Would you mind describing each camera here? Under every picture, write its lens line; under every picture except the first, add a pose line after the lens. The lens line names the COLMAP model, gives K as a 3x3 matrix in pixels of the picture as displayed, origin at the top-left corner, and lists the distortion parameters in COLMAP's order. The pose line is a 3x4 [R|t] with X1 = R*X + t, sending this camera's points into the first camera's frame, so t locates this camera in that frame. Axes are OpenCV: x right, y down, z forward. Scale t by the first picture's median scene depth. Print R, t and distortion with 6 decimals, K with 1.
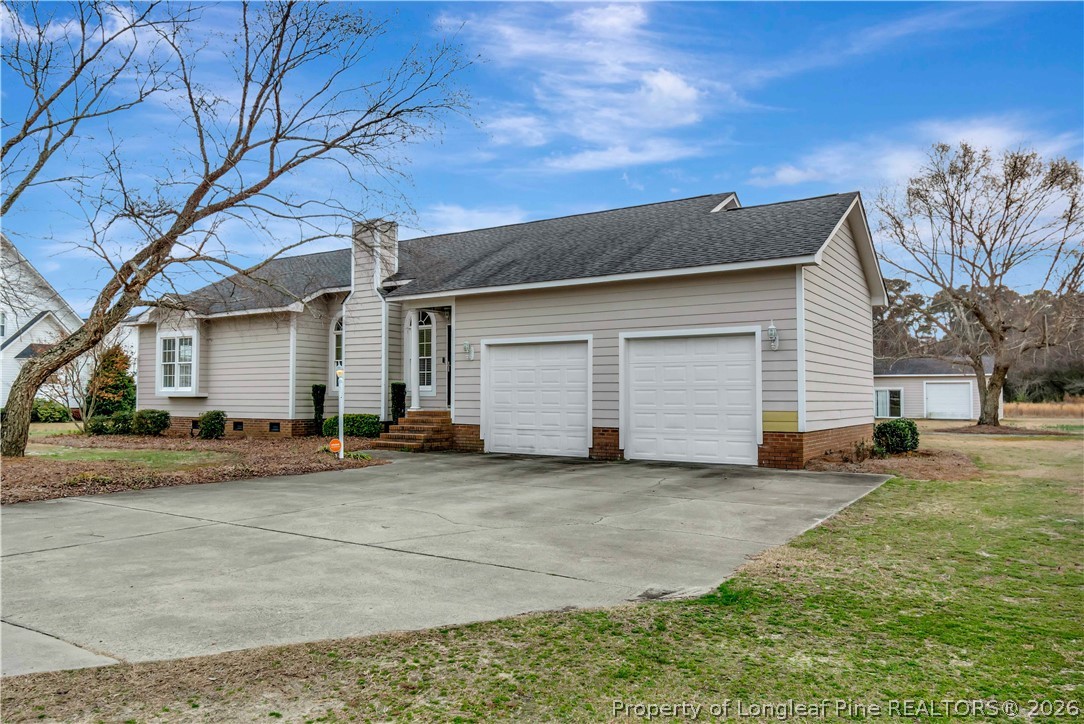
lens RADIAL K [[780.5, 0, 542.0], [0, 780.5, 362.0], [0, 0, 1]] dist [0.000784, 0.000536]
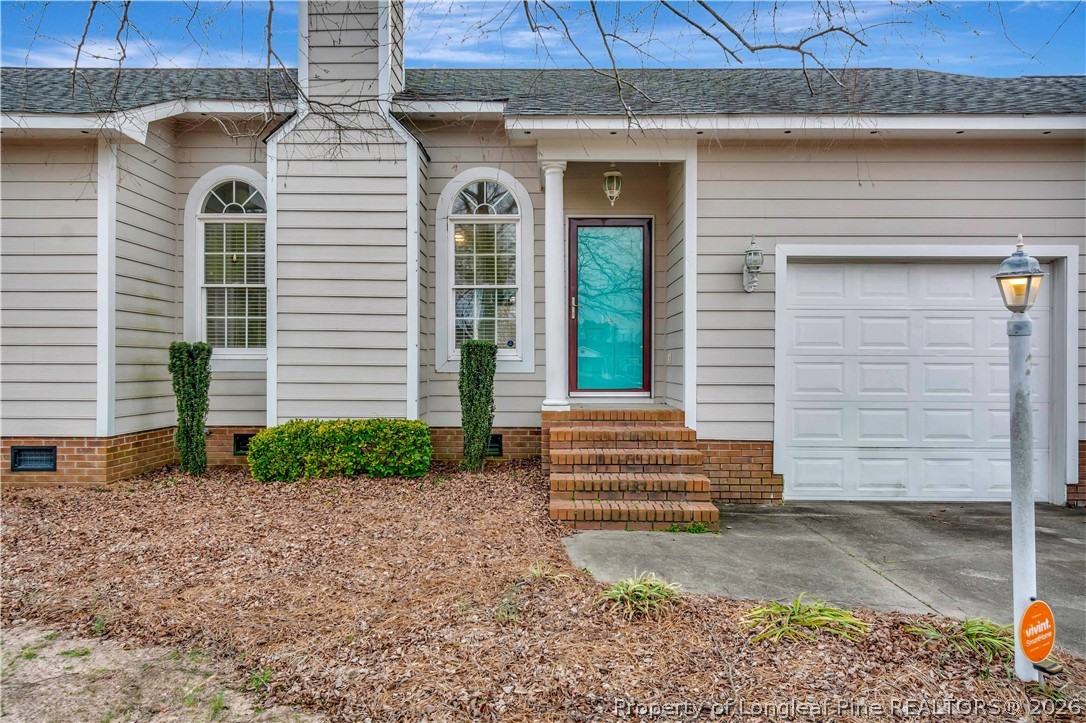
lens RADIAL K [[617.2, 0, 545.9], [0, 617.2, 362.2], [0, 0, 1]] dist [0.001732, 0.000517]
pose [[0.833502, 0.005929, 0.552484, -0.335391], [-0.028098, 0.999103, 0.031669, 0.026501], [-0.551801, -0.041920, 0.832921, 0.704415]]
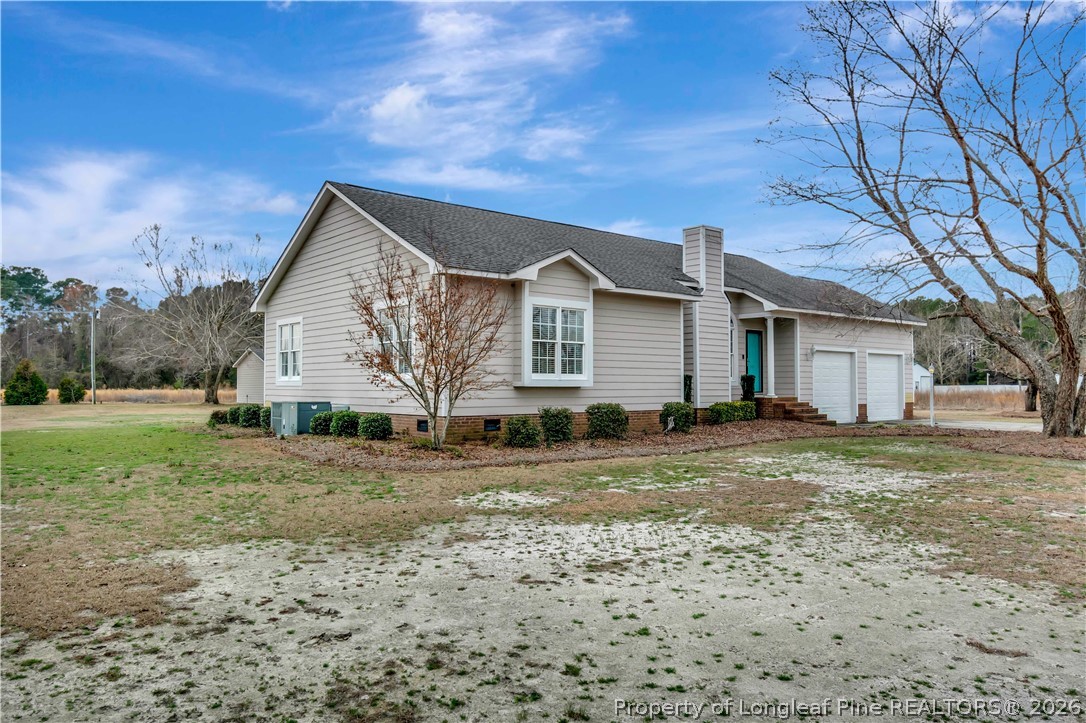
lens RADIAL K [[781.9, 0, 543.0], [0, 781.9, 361.5], [0, 0, 1]] dist [0.000784, 0.000536]
pose [[0.280305, 0.025279, 0.959578, -1.439023], [-0.046255, 0.998848, -0.012801, 0.036578], [-0.958796, -0.040797, 0.281152, 0.968039]]
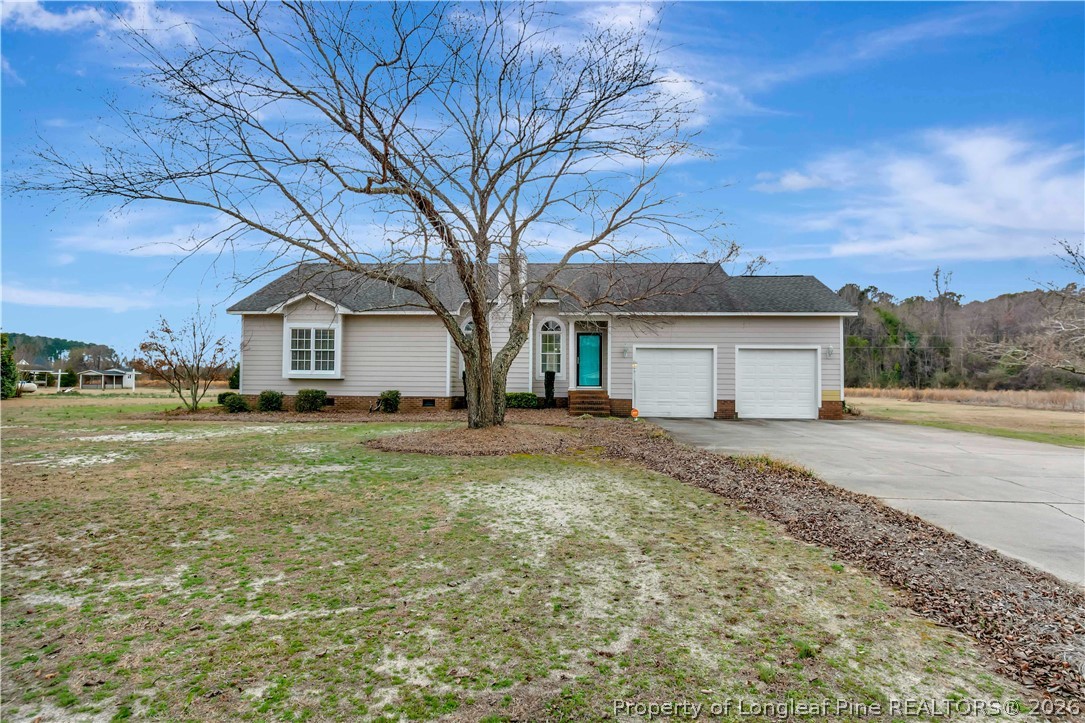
lens RADIAL K [[562.6, 0, 542.5], [0, 562.6, 348.6], [0, 0, 1]] dist [-0.000191, -0.000530]
pose [[0.863170, 0.032218, 0.503884, -0.722219], [-0.030407, 0.999468, -0.011816, -0.001691], [-0.503996, -0.005123, 0.863691, 0.105739]]
